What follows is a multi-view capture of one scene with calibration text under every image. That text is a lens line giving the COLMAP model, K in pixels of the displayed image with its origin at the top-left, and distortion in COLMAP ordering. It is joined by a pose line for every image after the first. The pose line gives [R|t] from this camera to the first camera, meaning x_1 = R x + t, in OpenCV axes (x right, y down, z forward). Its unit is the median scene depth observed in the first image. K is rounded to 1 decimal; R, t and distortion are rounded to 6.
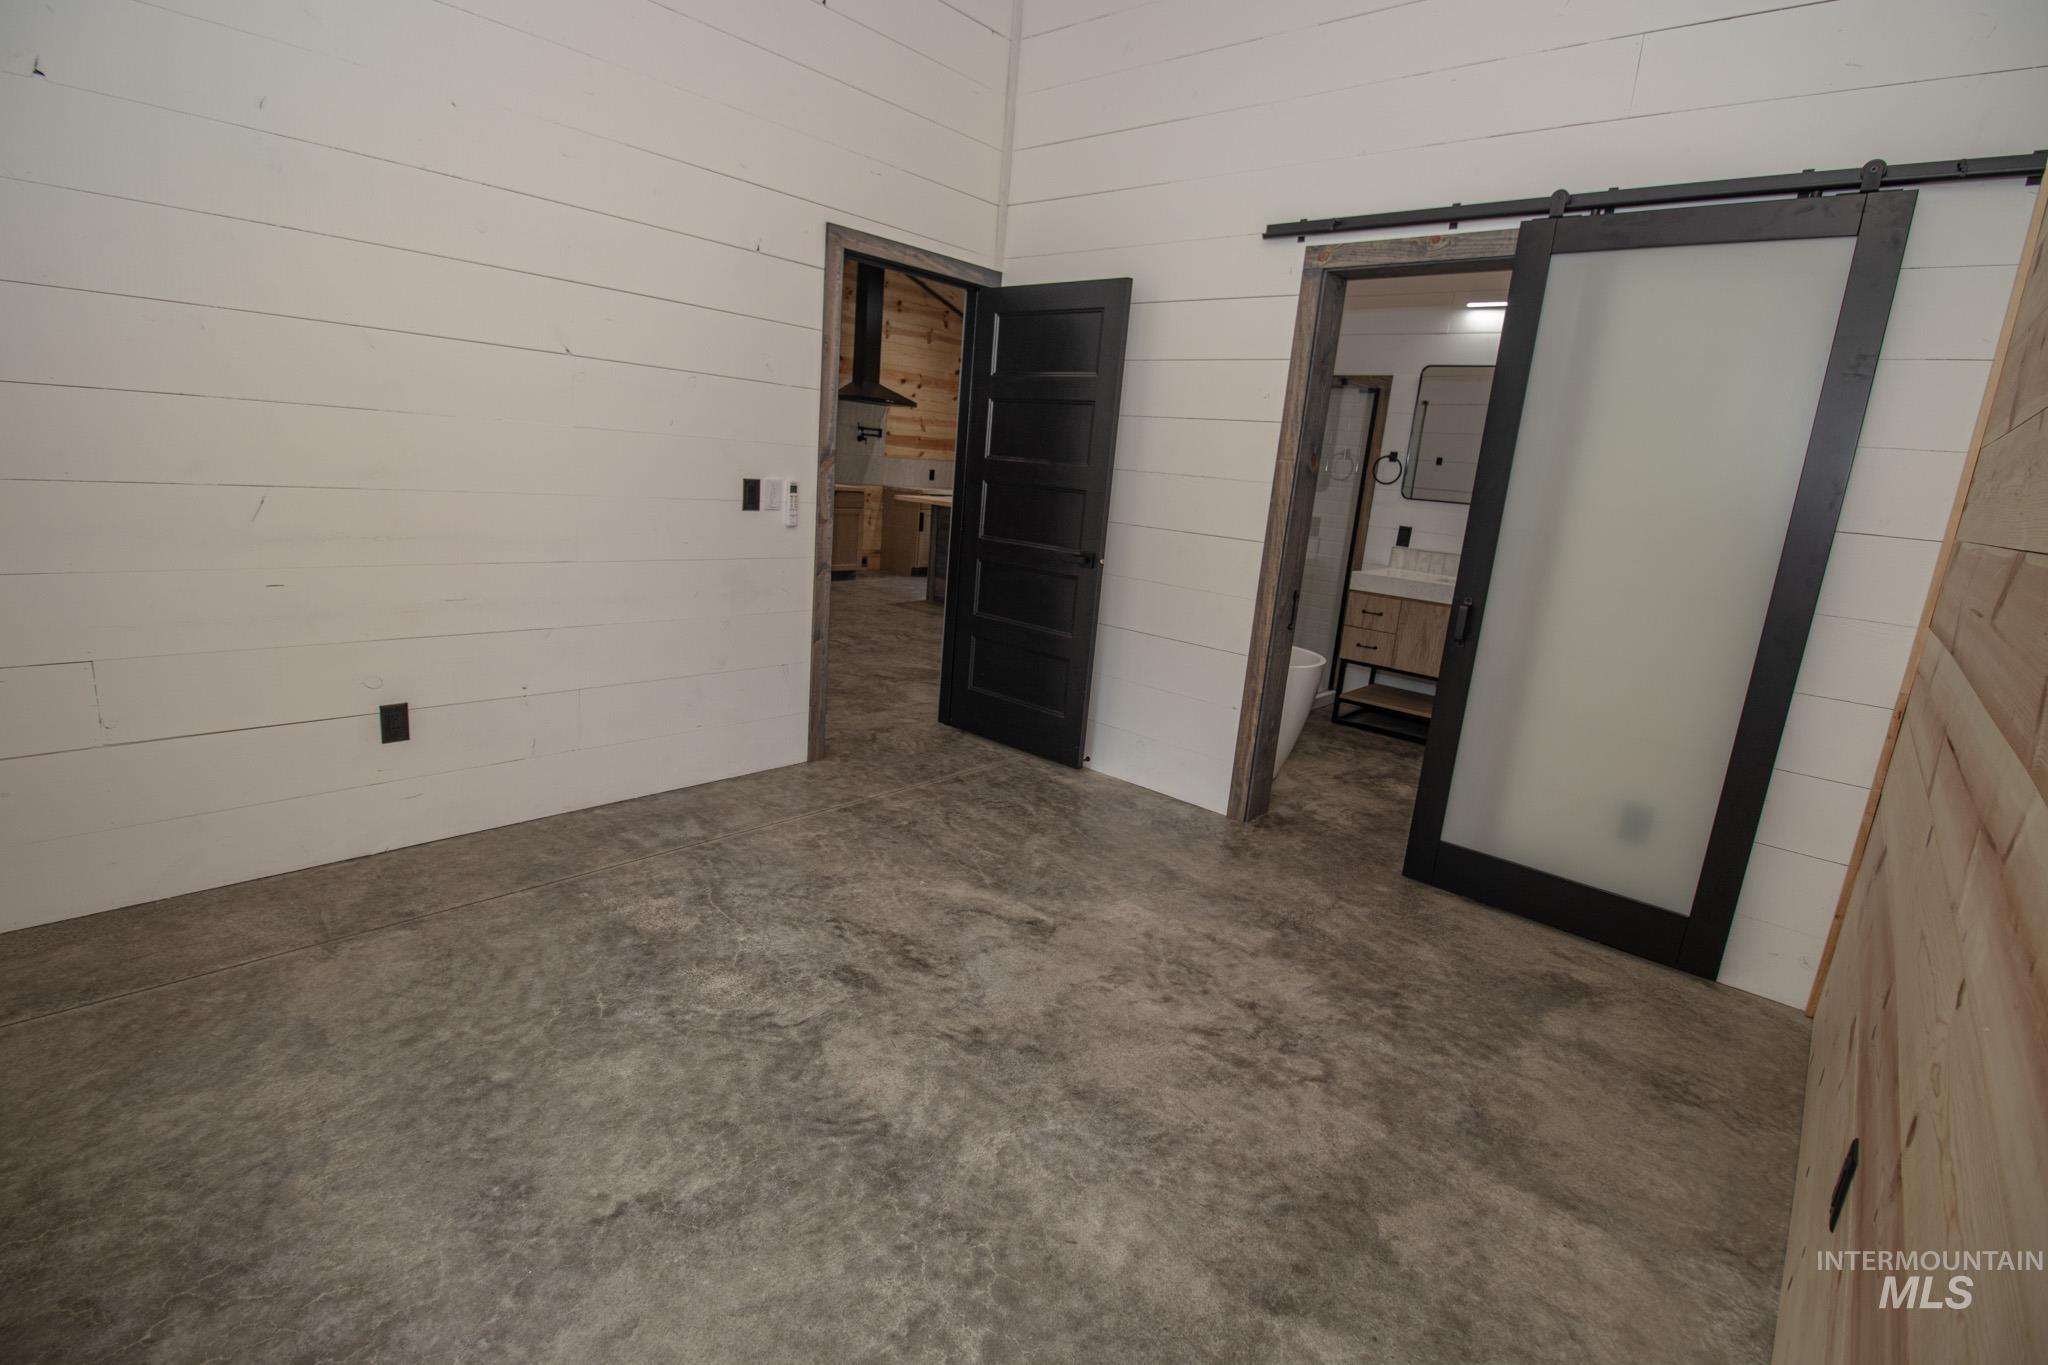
lens RADIAL K [[948.7, 0, 1007.3], [0, 948.7, 676.0], [0, 0, 1]] dist [-0.001608, -0.012127]
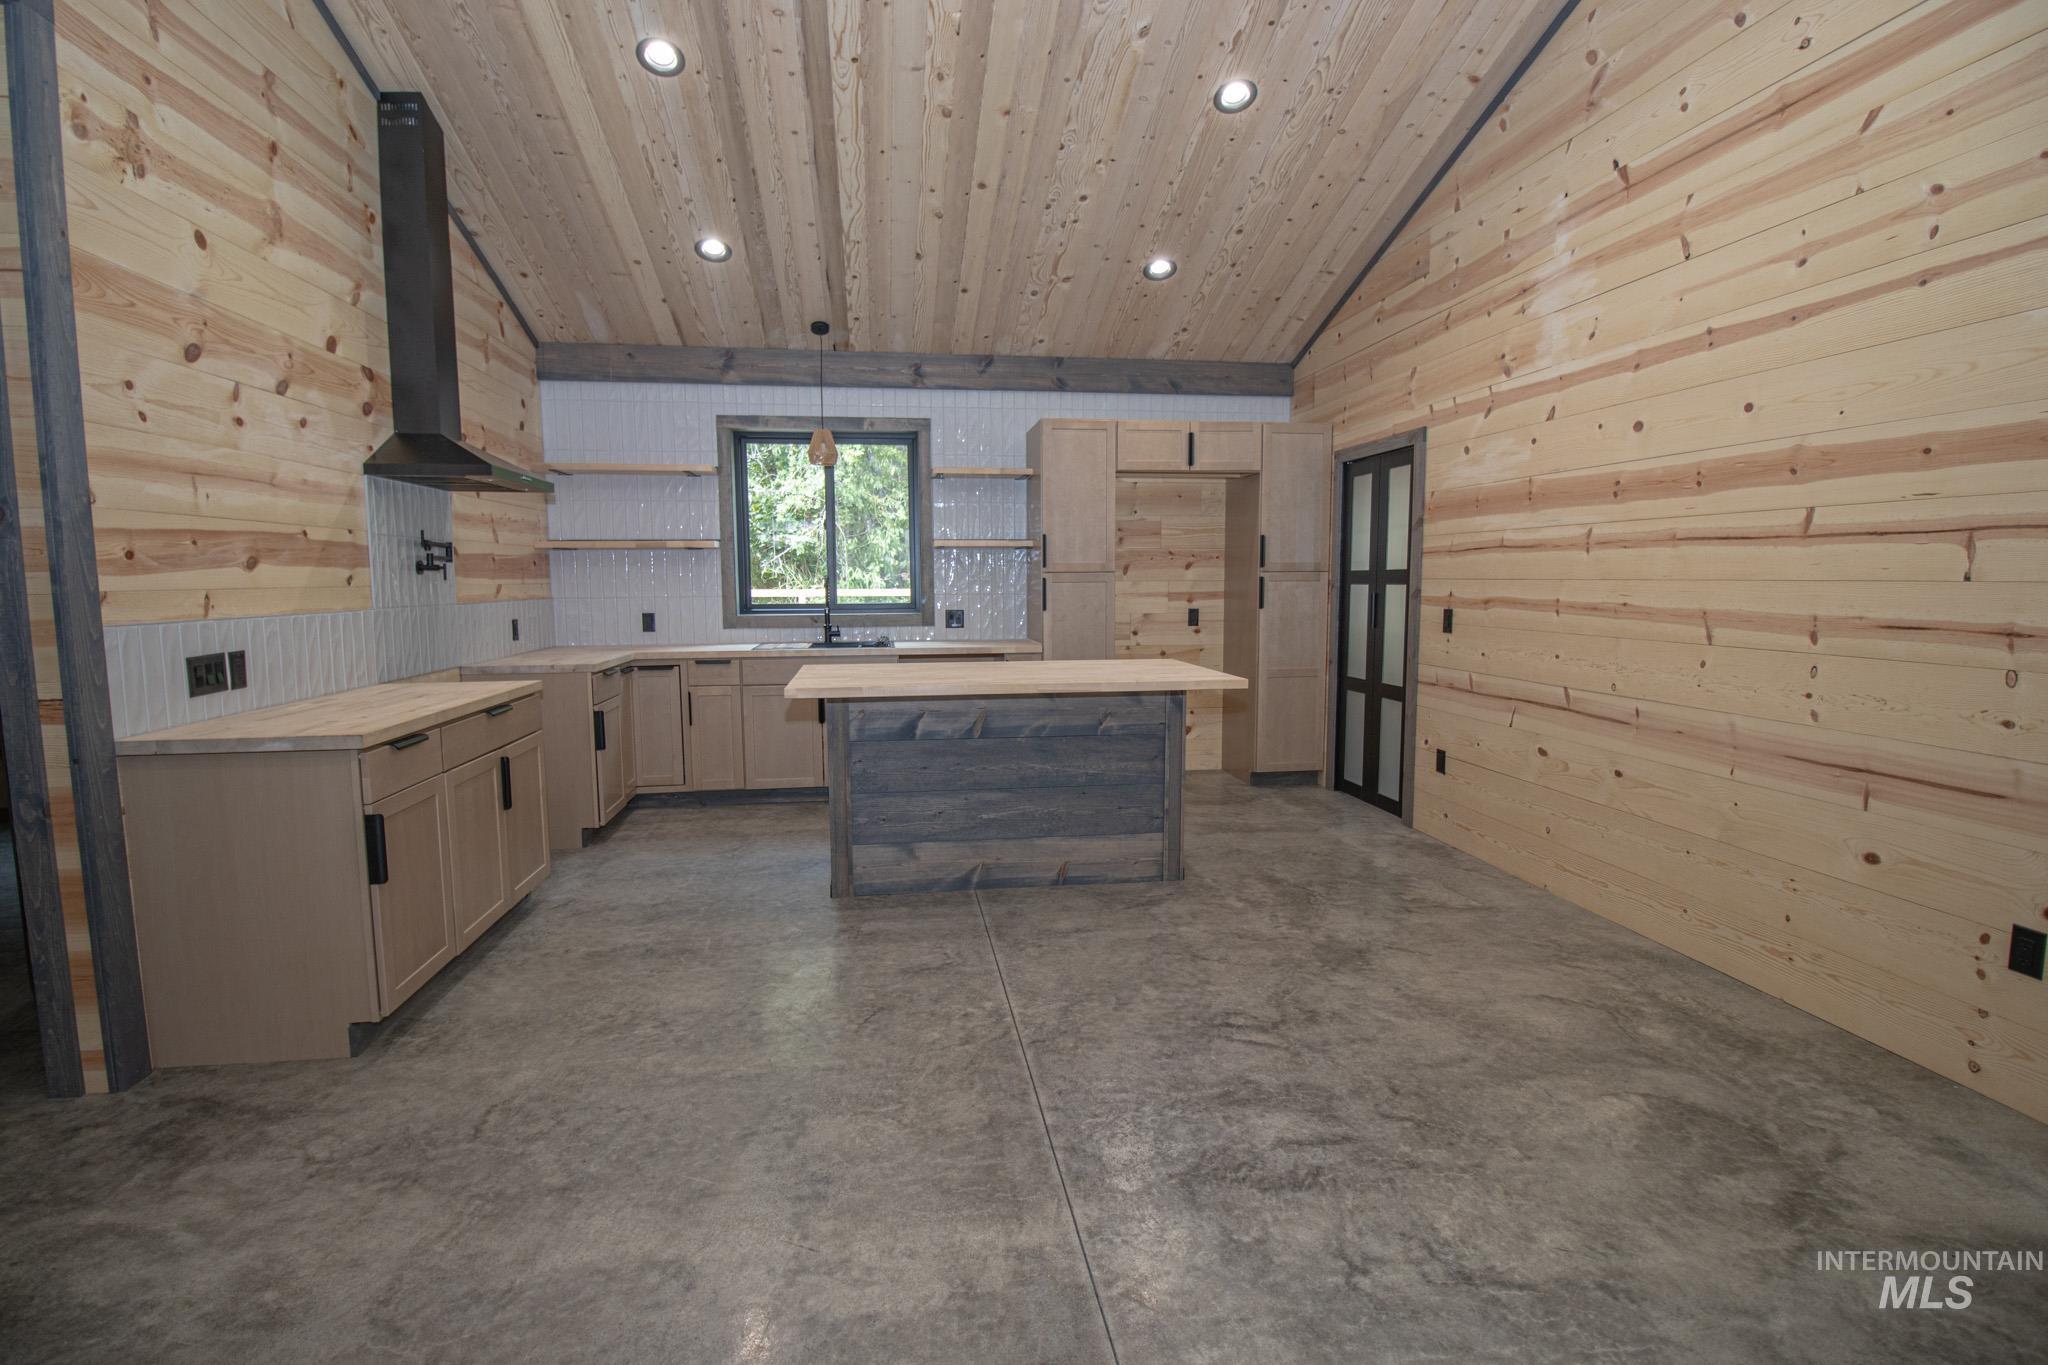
lens RADIAL K [[948.7, 0, 1012.2], [0, 948.7, 674.6], [0, 0, 1]] dist [-0.001608, -0.012127]
pose [[0.637133, -0.160263, 0.753908, -1.103624], [0.227778, 0.973606, 0.014468, -0.532984], [-0.736328, 0.162505, 0.656821, 1.910698]]
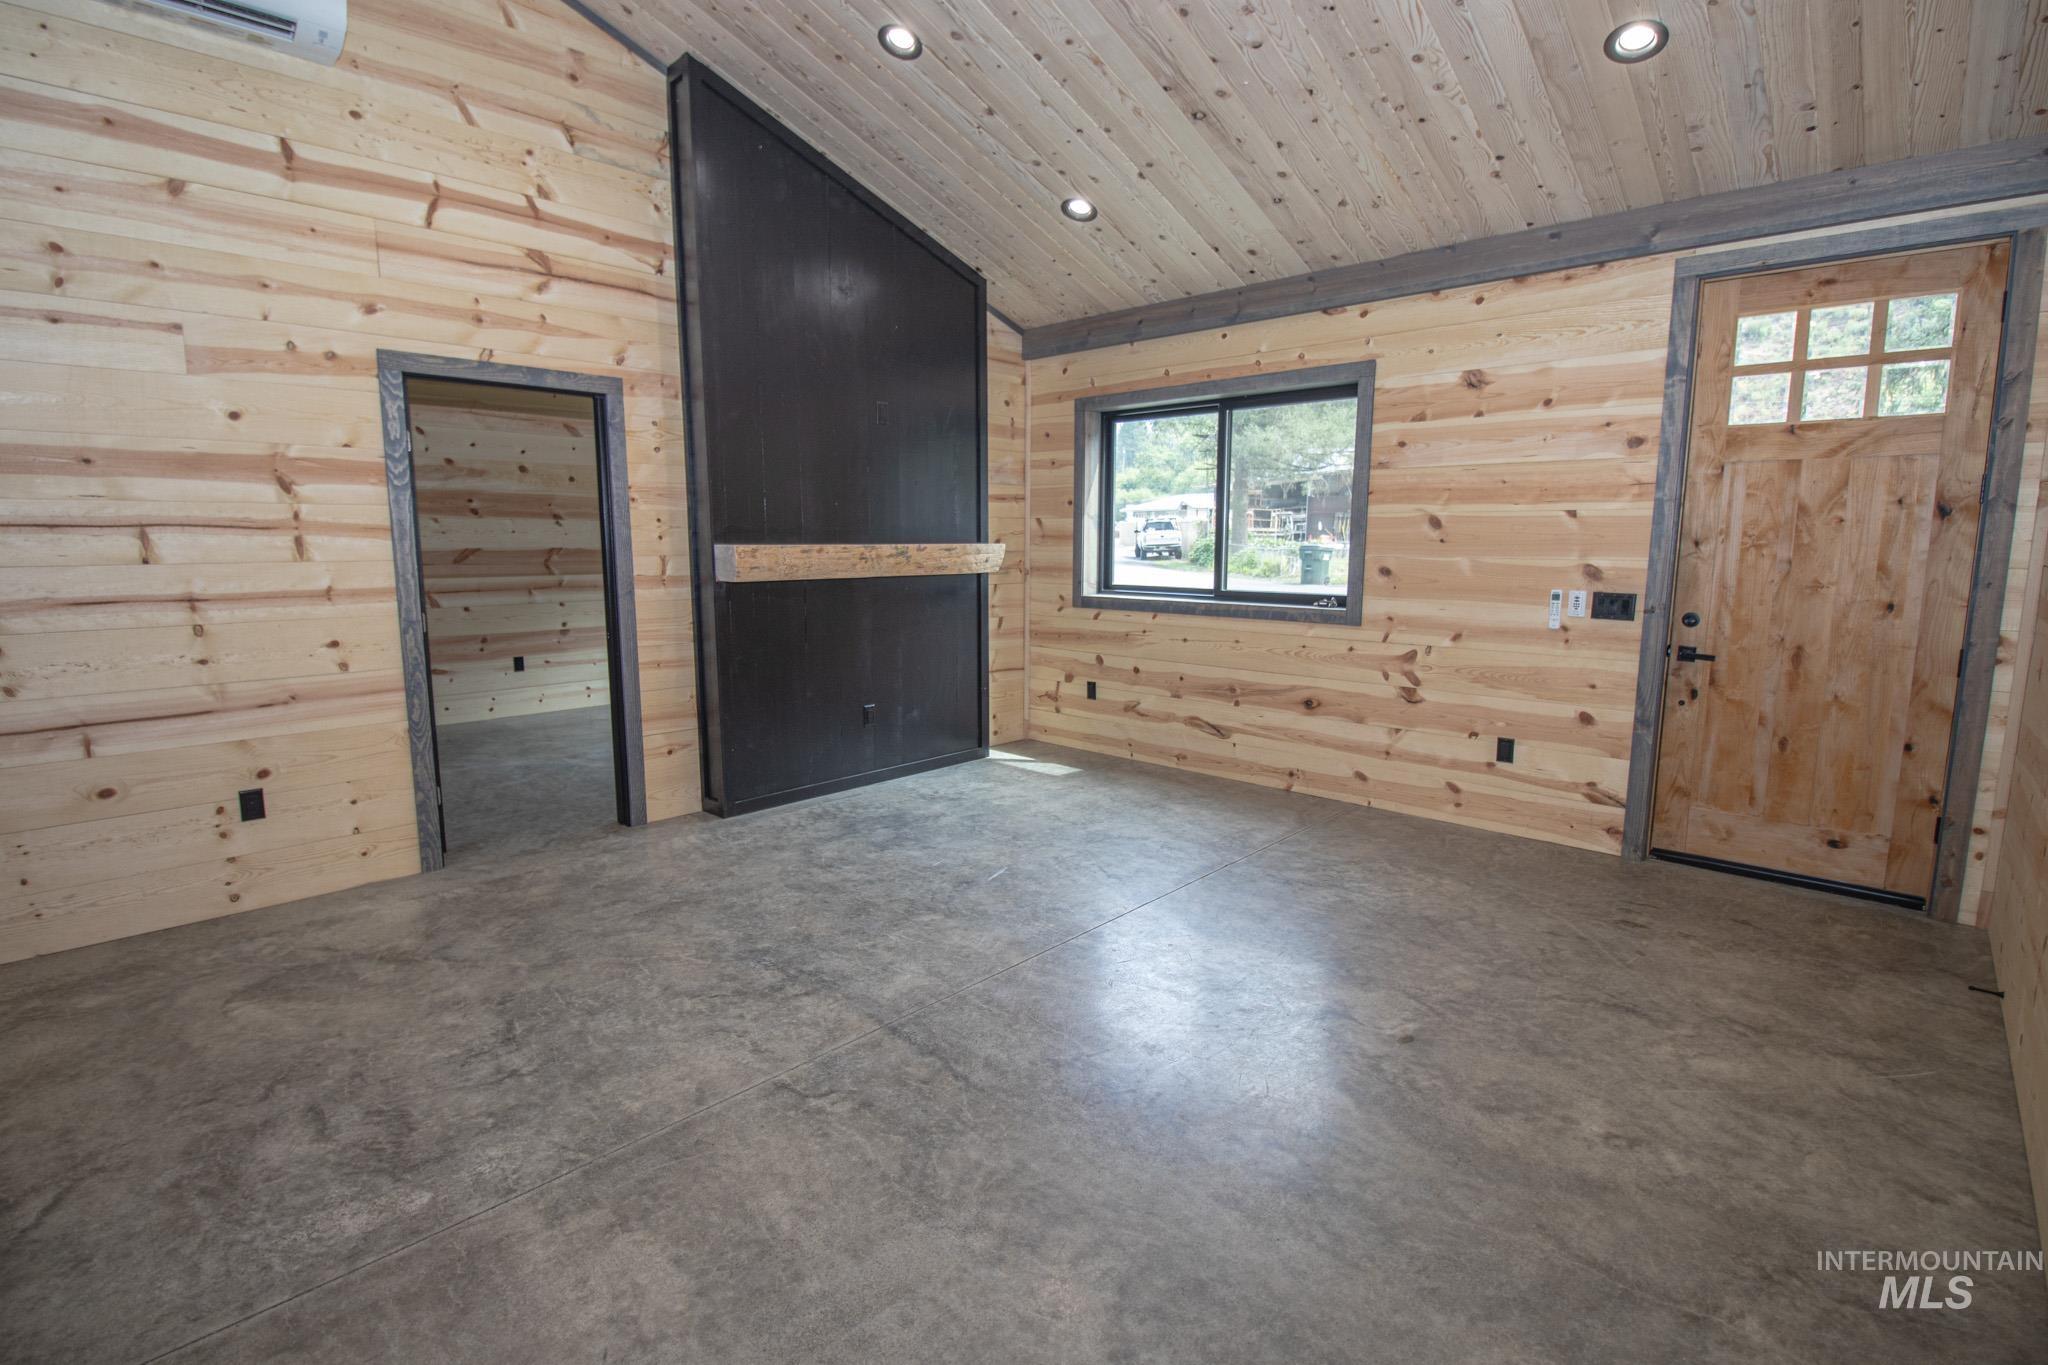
lens RADIAL K [[948.7, 0, 1011.7], [0, 948.7, 673.0], [0, 0, 1]] dist [-0.001608, -0.012127]
pose [[-0.996384, -0.084430, 0.009513, -0.973911], [-0.075281, 0.929185, 0.361868, -0.779578], [-0.039392, 0.359843, -0.932181, 2.902080]]
